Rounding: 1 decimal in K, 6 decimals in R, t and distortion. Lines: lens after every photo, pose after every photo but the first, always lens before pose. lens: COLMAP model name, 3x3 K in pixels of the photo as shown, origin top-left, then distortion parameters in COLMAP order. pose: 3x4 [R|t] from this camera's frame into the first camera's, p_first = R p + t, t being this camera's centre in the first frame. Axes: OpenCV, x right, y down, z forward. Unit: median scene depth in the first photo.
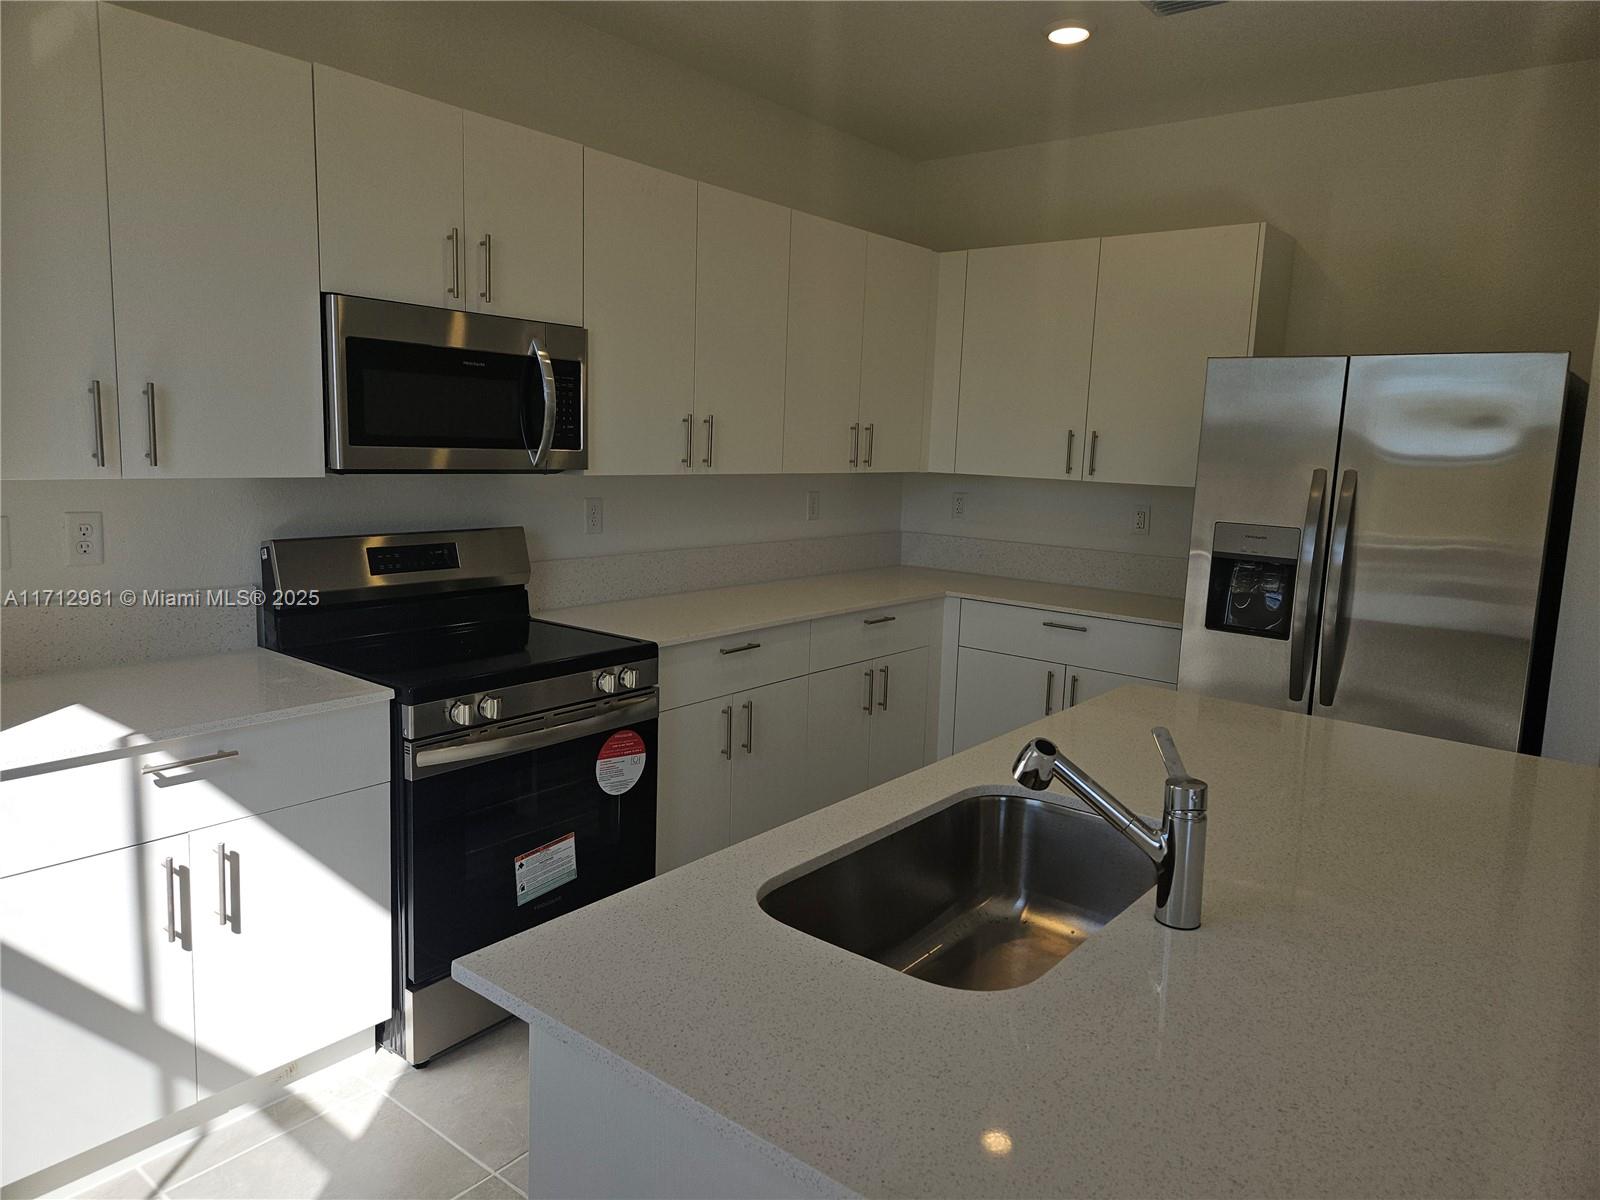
lens RADIAL K [[1063.5, 0, 811.7], [0, 1063.5, 584.5], [0, 0, 1]] dist [0.057618, -0.046944]
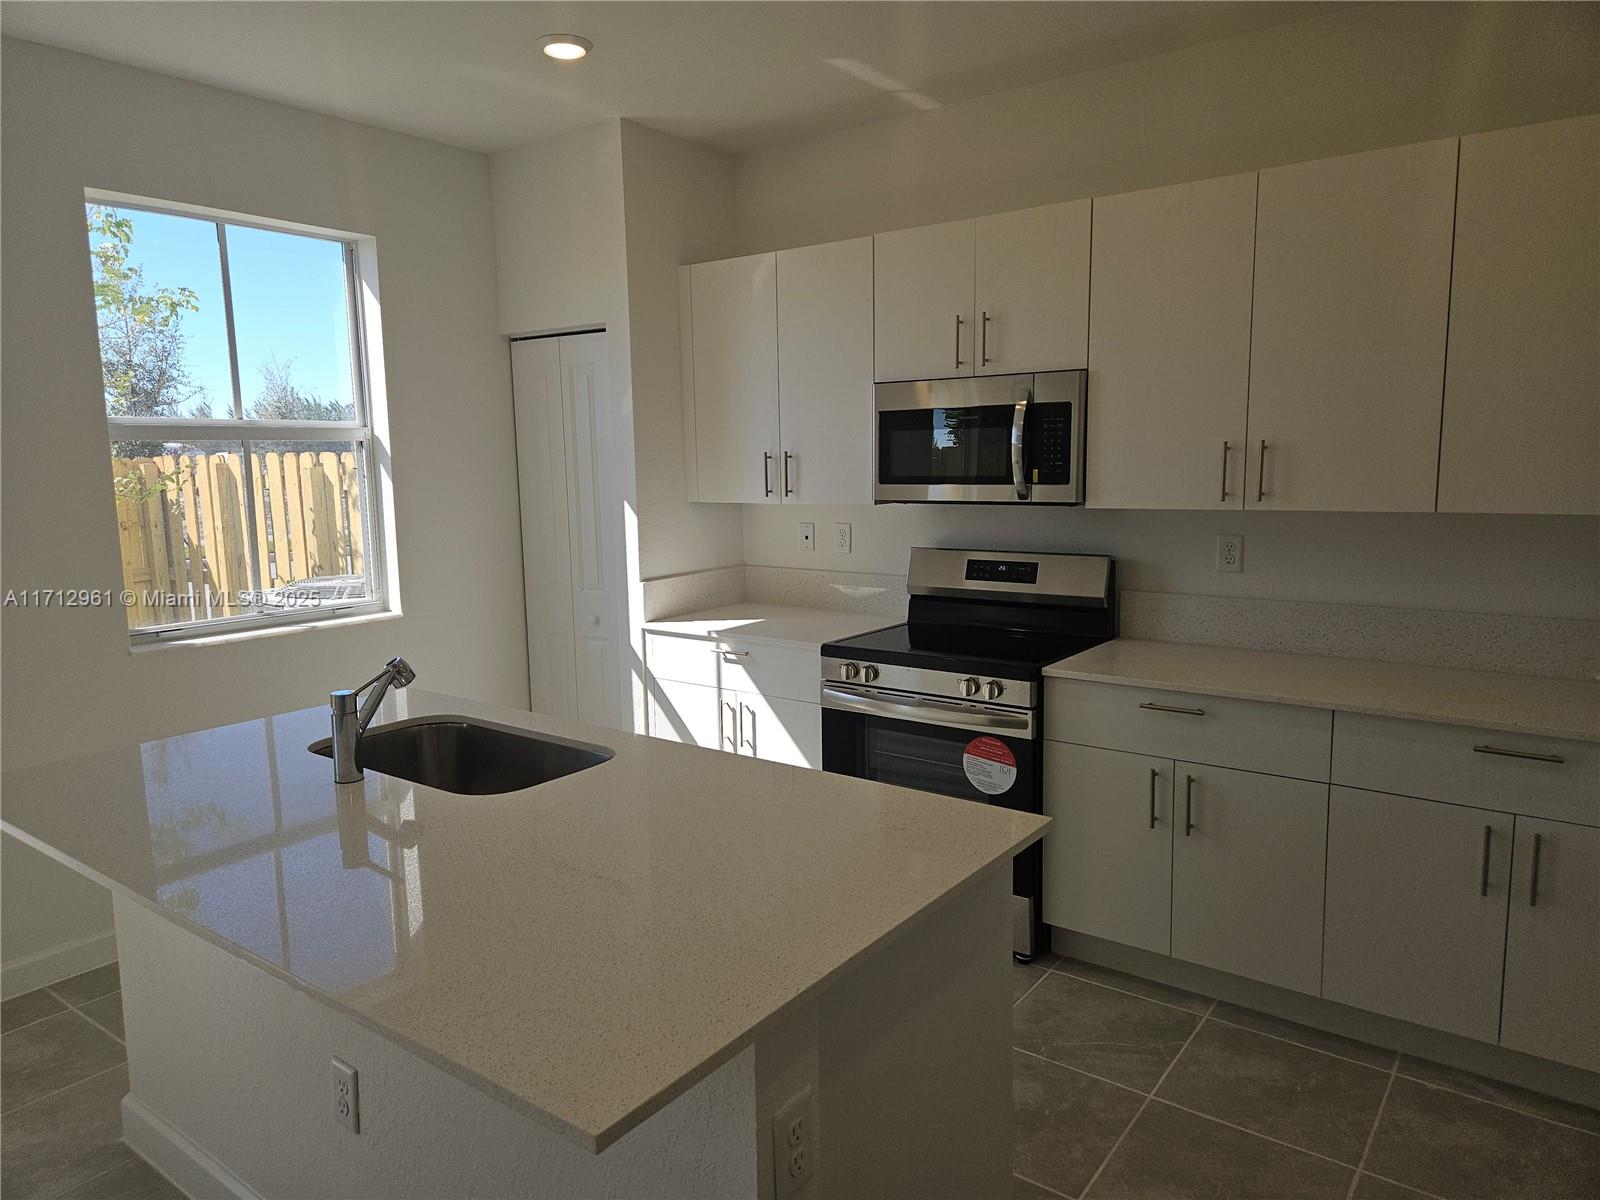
lens RADIAL K [[1063.5, 0, 796.7], [0, 1063.5, 593.3], [0, 0, 1]] dist [0.057618, -0.046944]
pose [[0.015017, 0.093865, -0.995472, 0.908760], [-0.120455, 0.988503, 0.091391, -0.087301], [0.992605, 0.118537, 0.026151, 0.754426]]
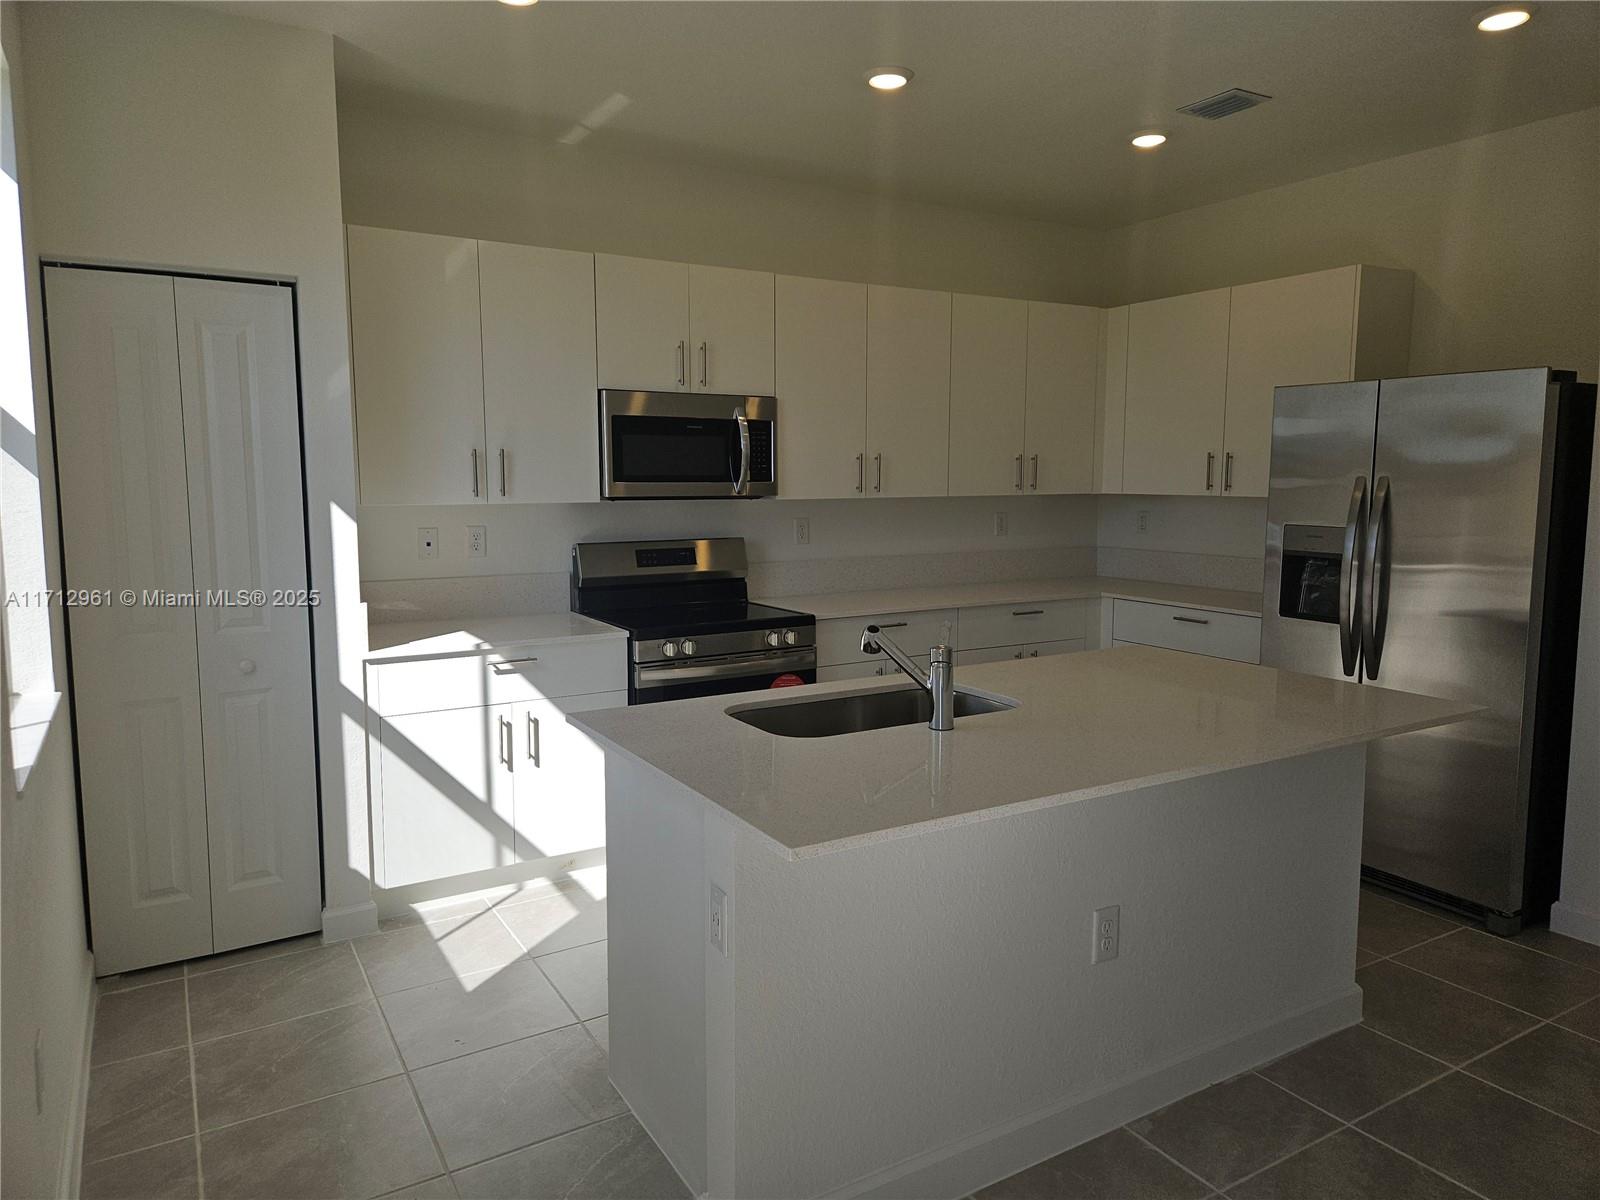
lens RADIAL K [[1063.5, 0, 806.3], [0, 1063.5, 589.5], [0, 0, 1]] dist [0.057618, -0.046944]
pose [[0.934167, 0.001822, -0.356831, 0.358588], [-0.014635, 0.999341, -0.033209, 0.070066], [0.356535, 0.036244, 0.933579, -0.335179]]
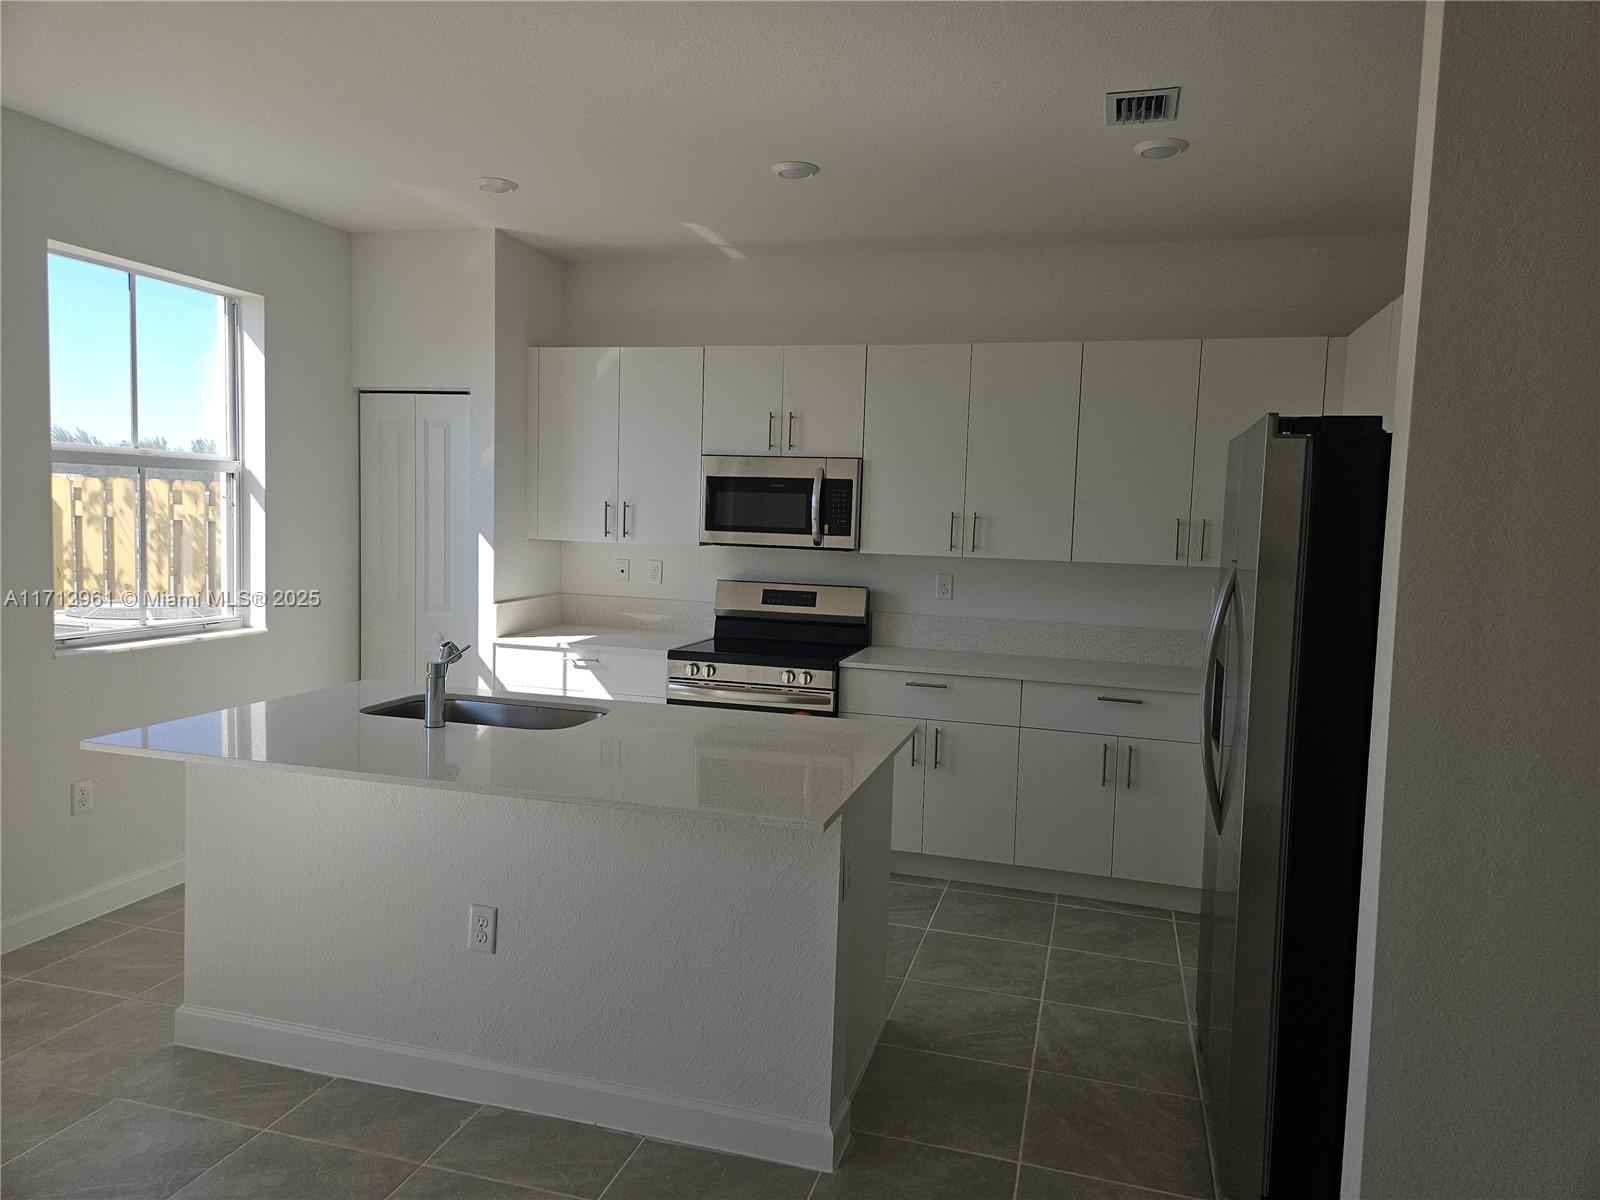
lens RADIAL K [[1063.5, 0, 824.2], [0, 1063.5, 587.4], [0, 0, 1]] dist [0.057618, -0.046944]
pose [[0.385183, 0.042131, -0.921878, 1.267135], [-0.145836, 0.989184, -0.015727, -0.023225], [0.911244, 0.140500, 0.387161, 0.399351]]
